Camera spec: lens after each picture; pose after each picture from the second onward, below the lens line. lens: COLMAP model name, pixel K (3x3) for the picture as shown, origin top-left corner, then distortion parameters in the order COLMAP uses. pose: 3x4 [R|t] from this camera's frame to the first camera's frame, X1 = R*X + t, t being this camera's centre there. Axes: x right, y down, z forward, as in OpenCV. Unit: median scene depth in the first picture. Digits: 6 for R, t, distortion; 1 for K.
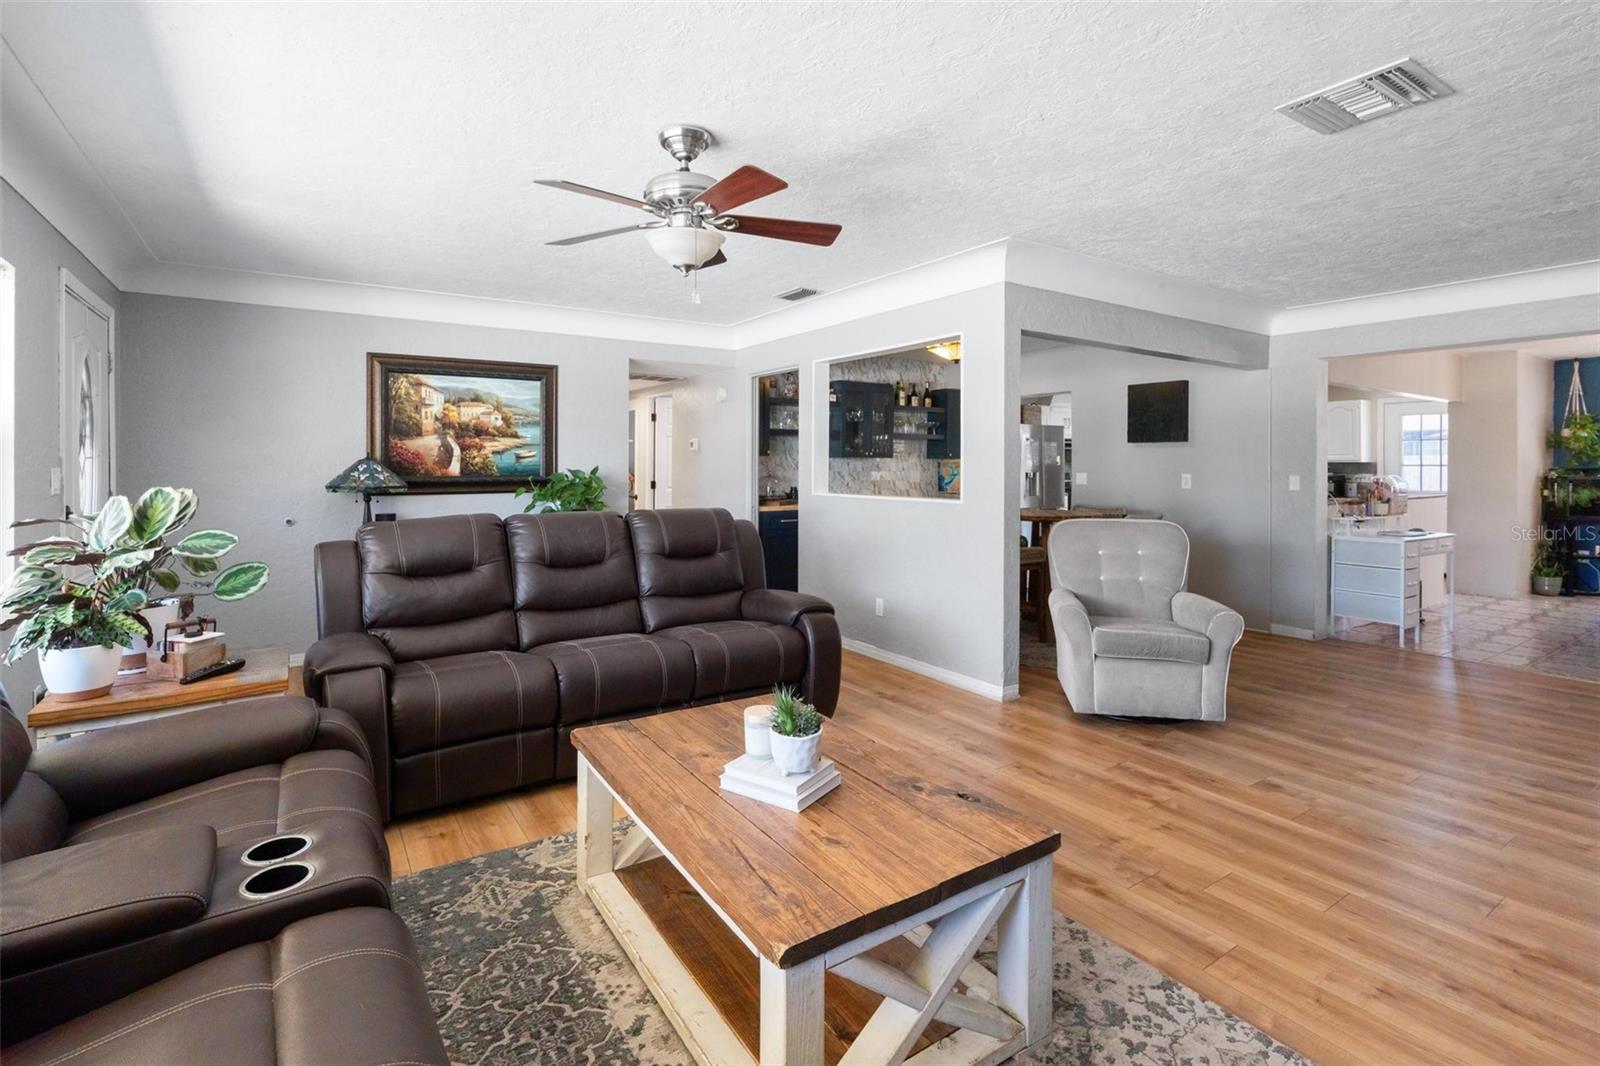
lens RADIAL K [[756.8, 0, 790.4], [0, 756.8, 464.8], [0, 0, 1]] dist [-0.007872, 0.004201]
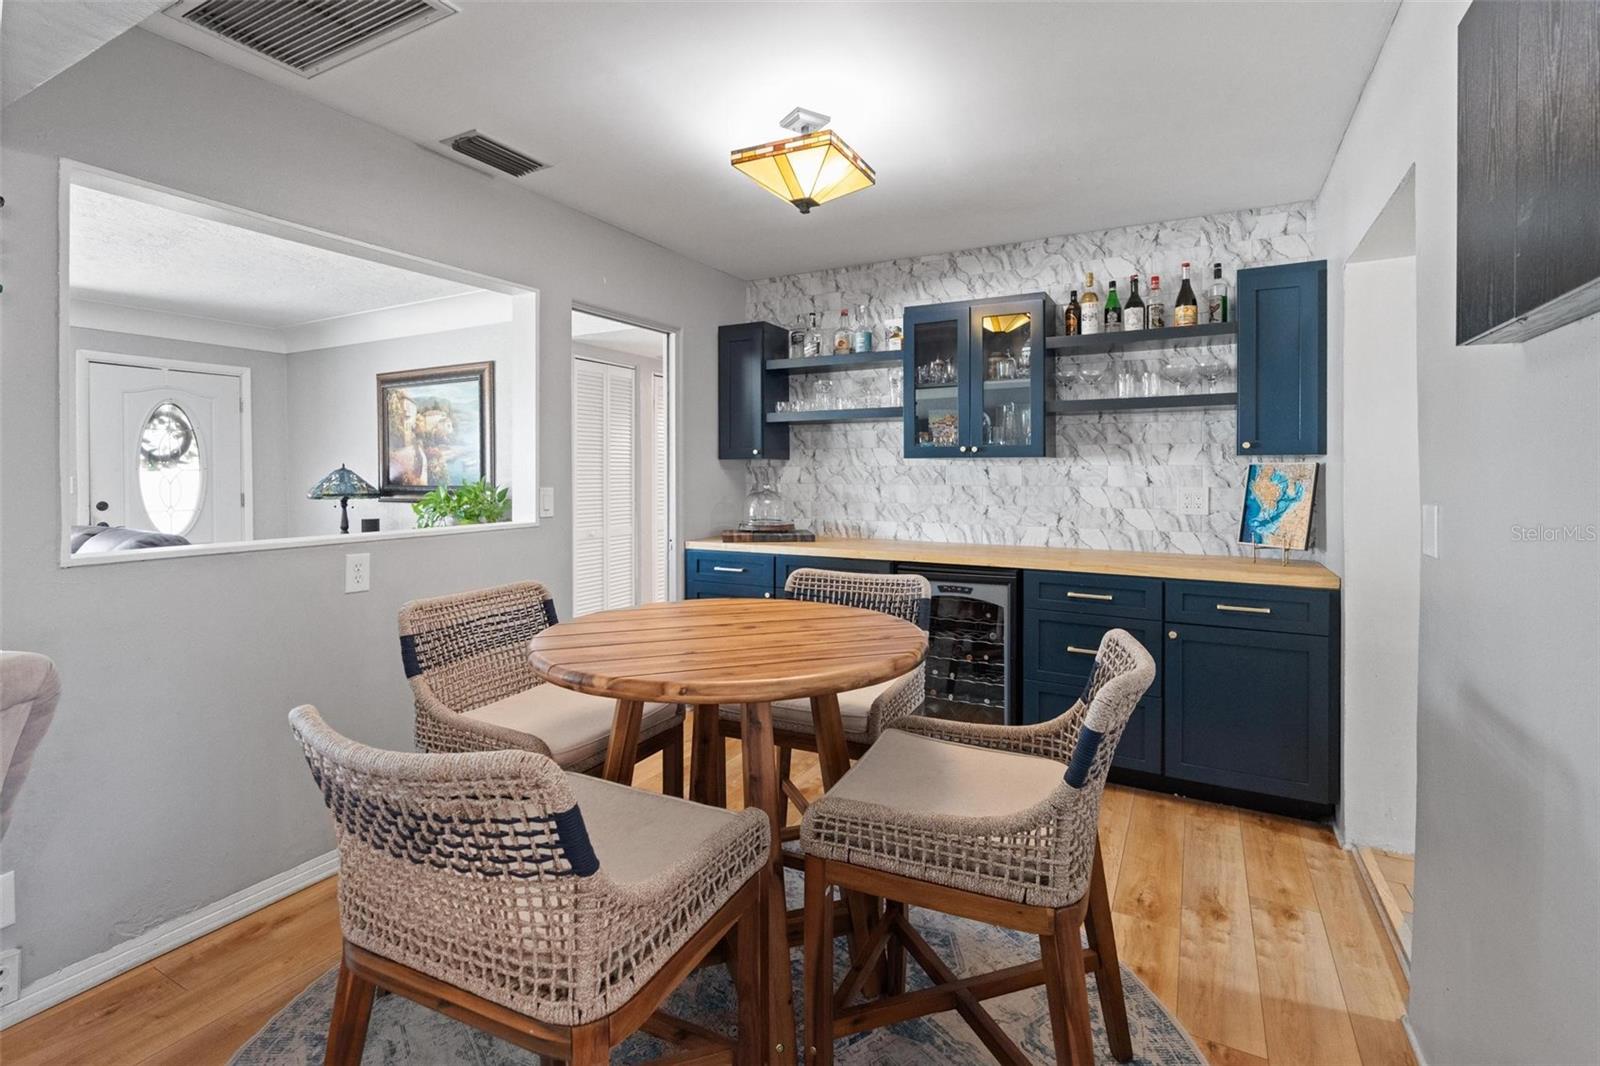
lens RADIAL K [[756.8, 0, 788.6], [0, 756.8, 476.3], [0, 0, 1]] dist [-0.007872, 0.004201]
pose [[0.460711, 0.002256, -0.887548, 0.674433], [0.002937, 0.999987, 0.004066, 0.000281], [0.887546, -0.004480, 0.460698, 0.969687]]
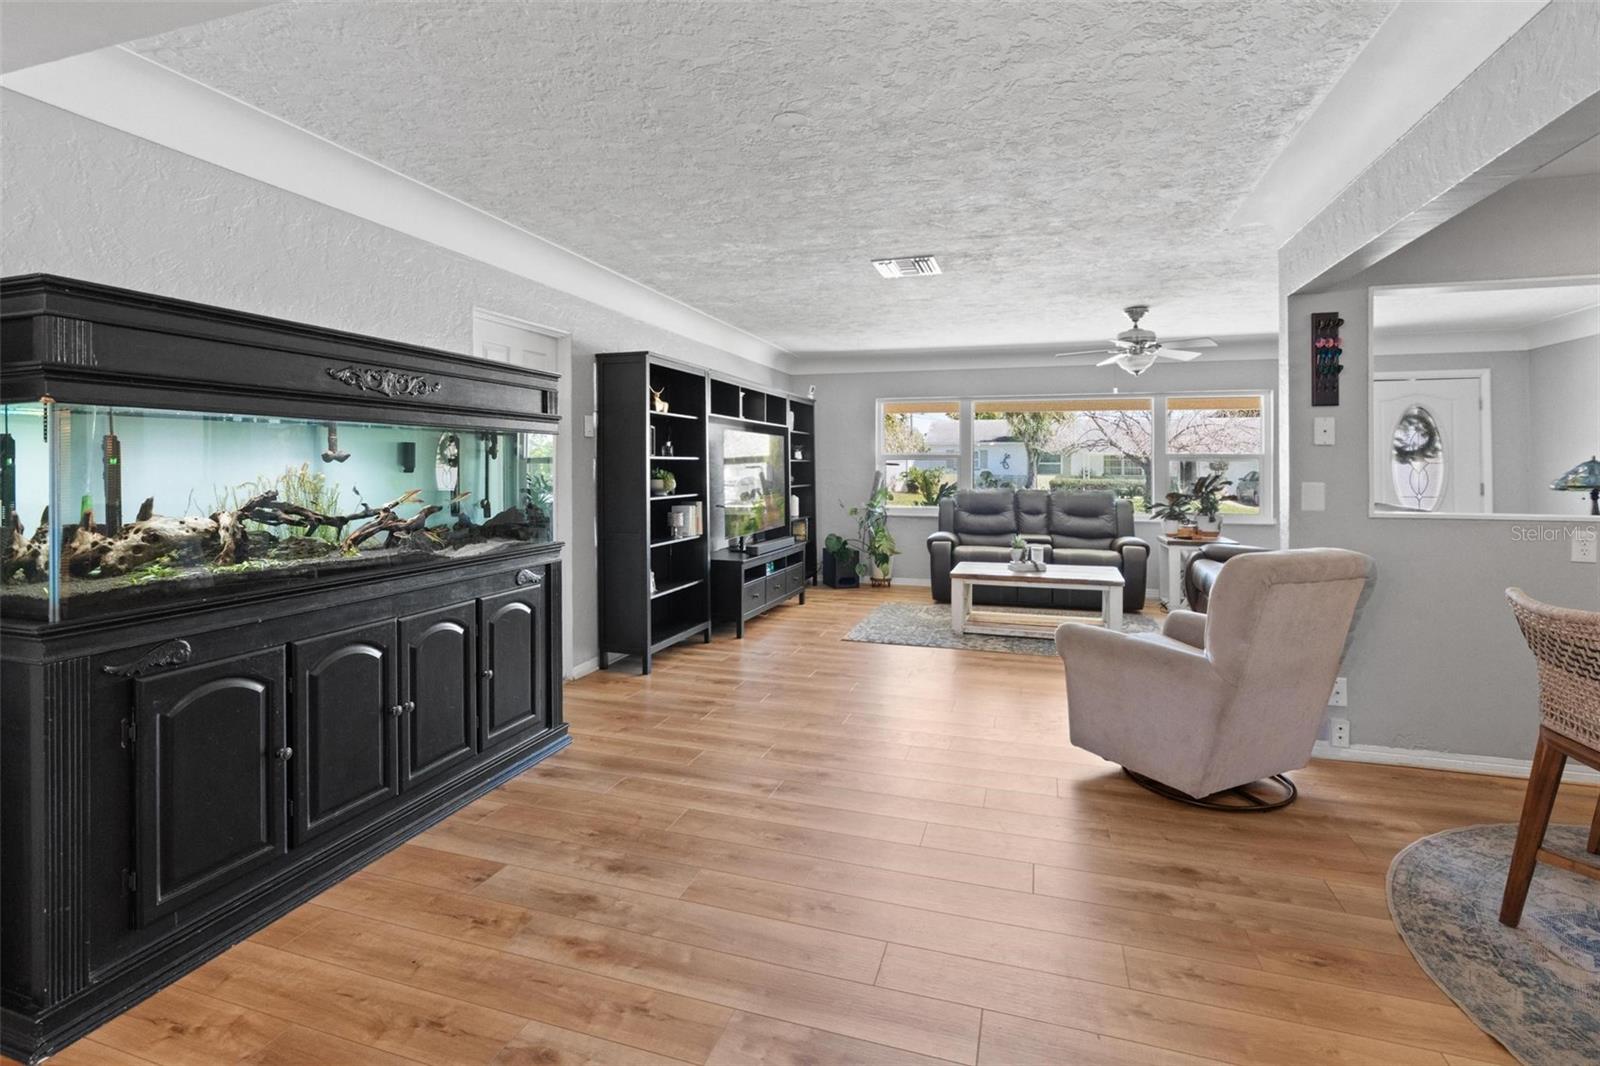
lens RADIAL K [[756.8, 0, 806.3], [0, 756.8, 452.7], [0, 0, 1]] dist [-0.007872, 0.004201]
pose [[-0.770724, -0.013116, -0.637035, 0.951997], [-0.004518, 0.999875, -0.015121, 0.001088], [0.637154, -0.008776, -0.770687, 1.013233]]
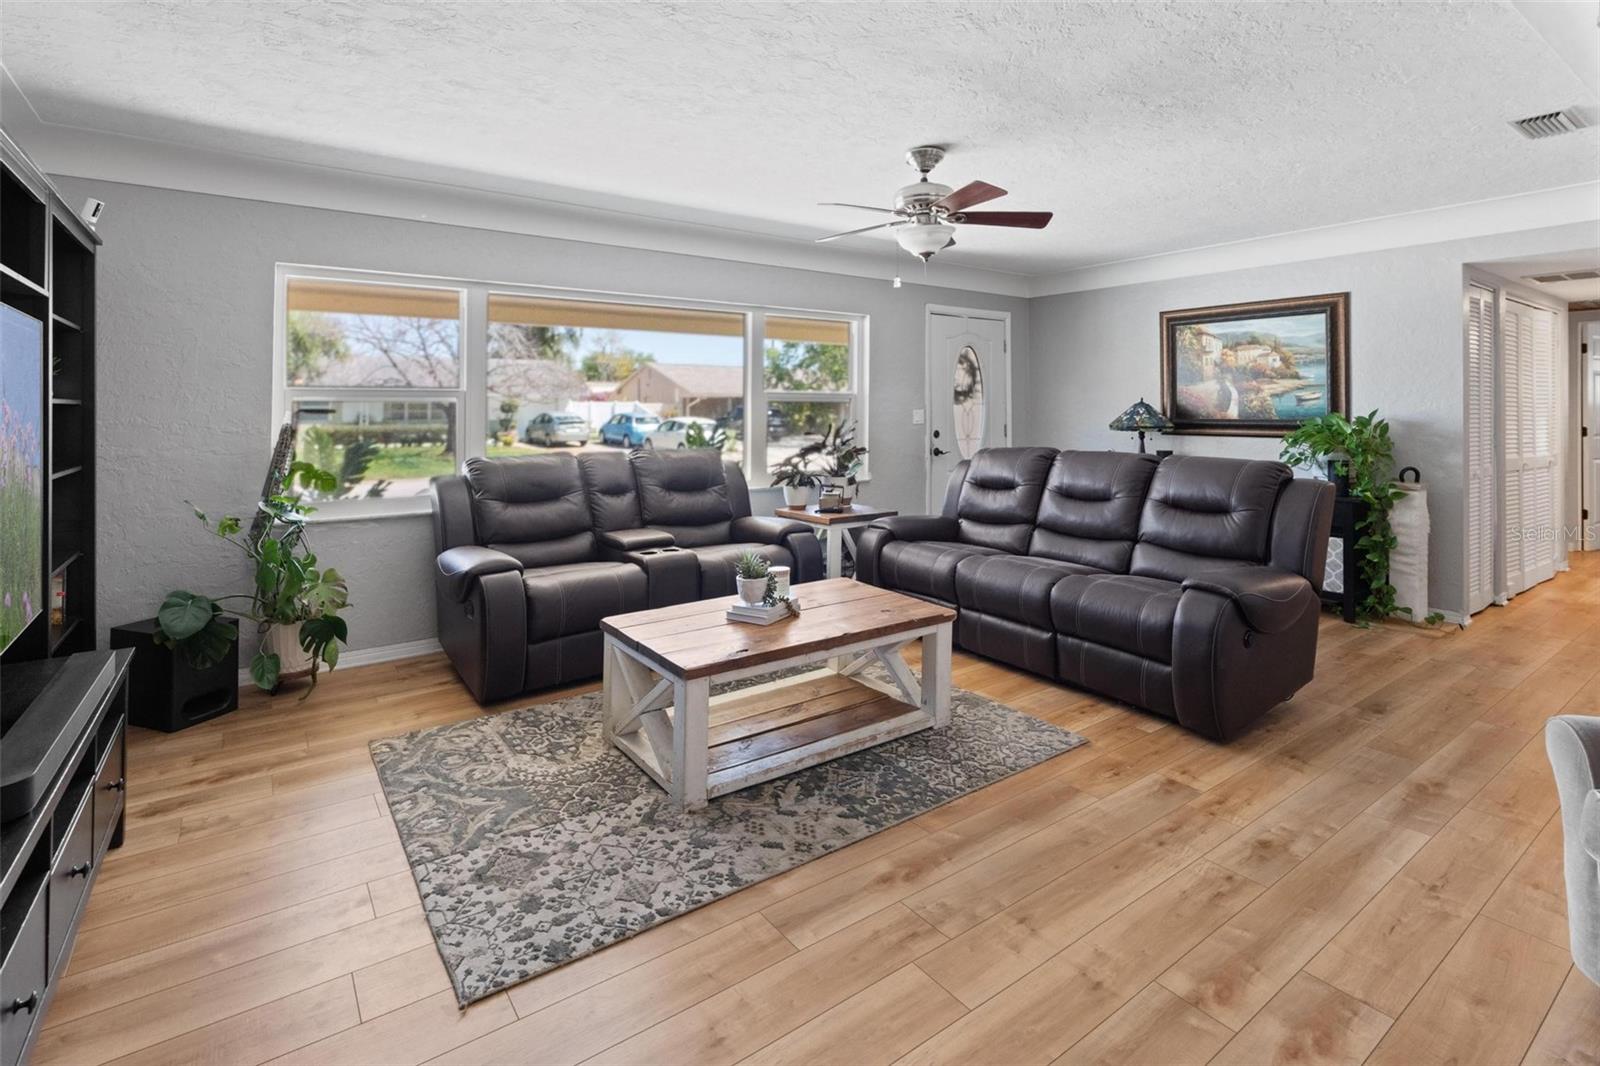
lens RADIAL K [[756.8, 0, 791.9], [0, 756.8, 403.8], [0, 0, 1]] dist [-0.007872, 0.004201]
pose [[0.037237, -0.004909, -0.999294, 0.561902], [0.001735, 0.999987, -0.004848, -0.001641], [0.999305, -0.001553, 0.037245, 0.362696]]
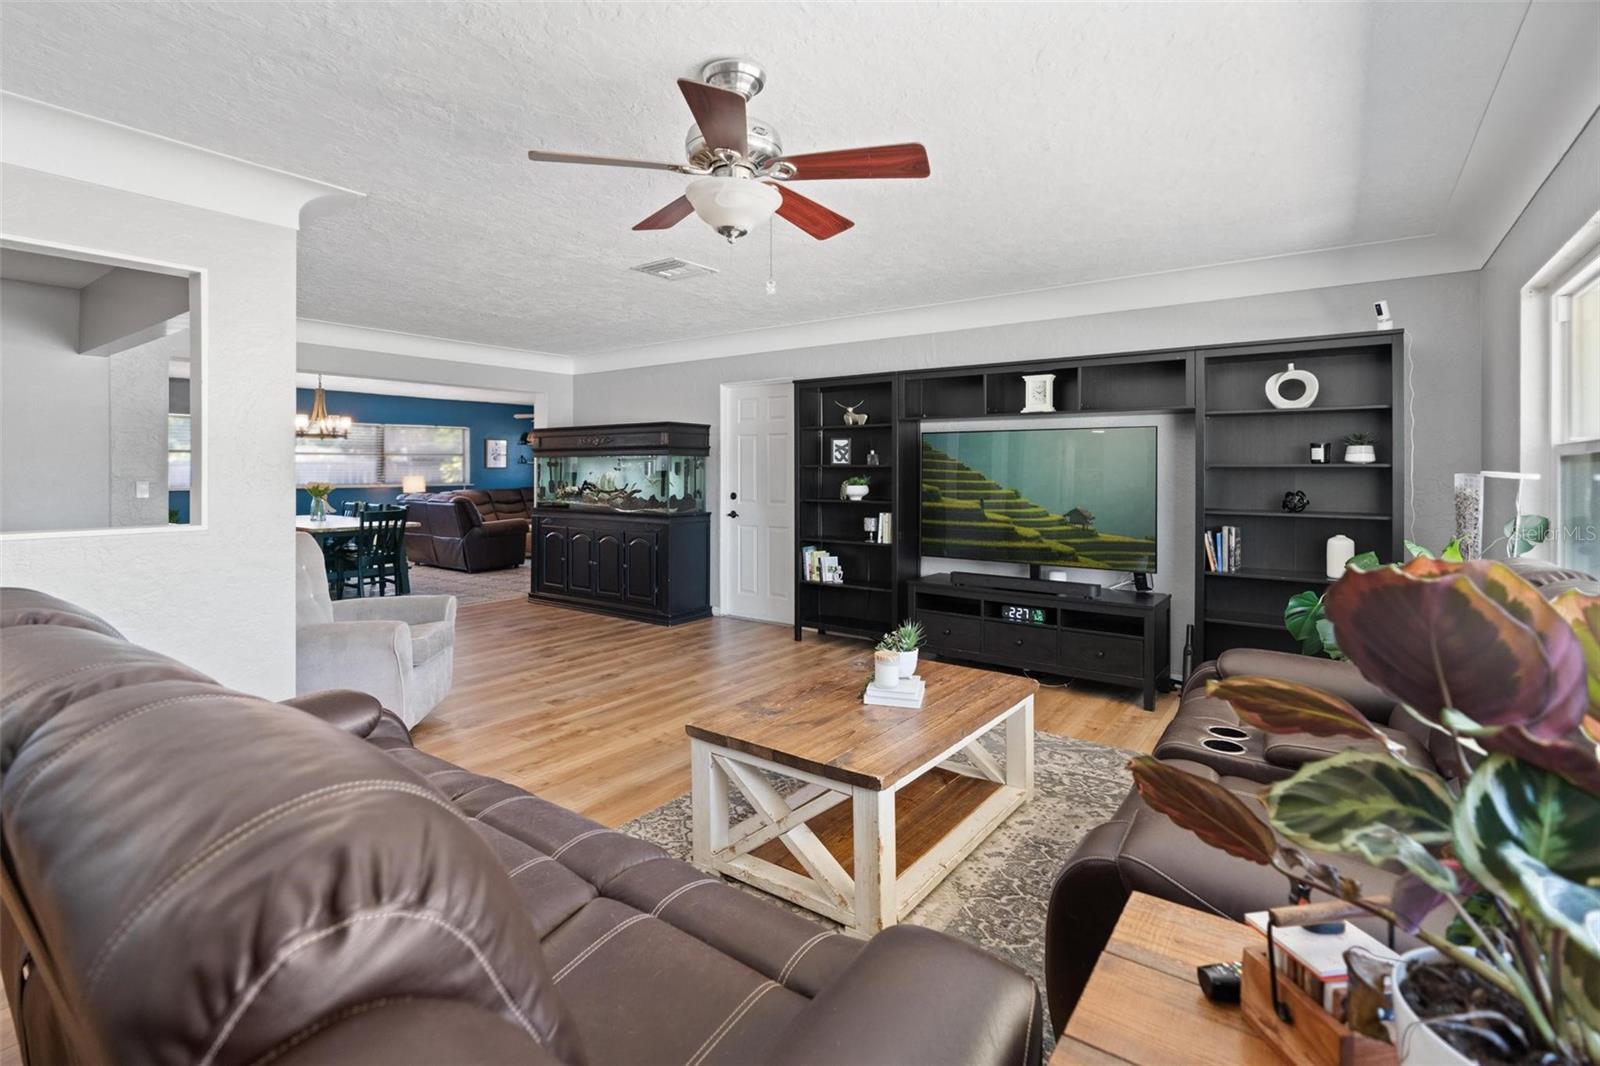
lens RADIAL K [[756.8, 0, 790.4], [0, 756.8, 470.7], [0, 0, 1]] dist [-0.007872, 0.004201]
pose [[-0.350619, -0.002424, 0.936515, -0.465414], [0.000016, 0.999997, 0.002594, -0.002582], [-0.936518, 0.000924, -0.350618, 0.611394]]
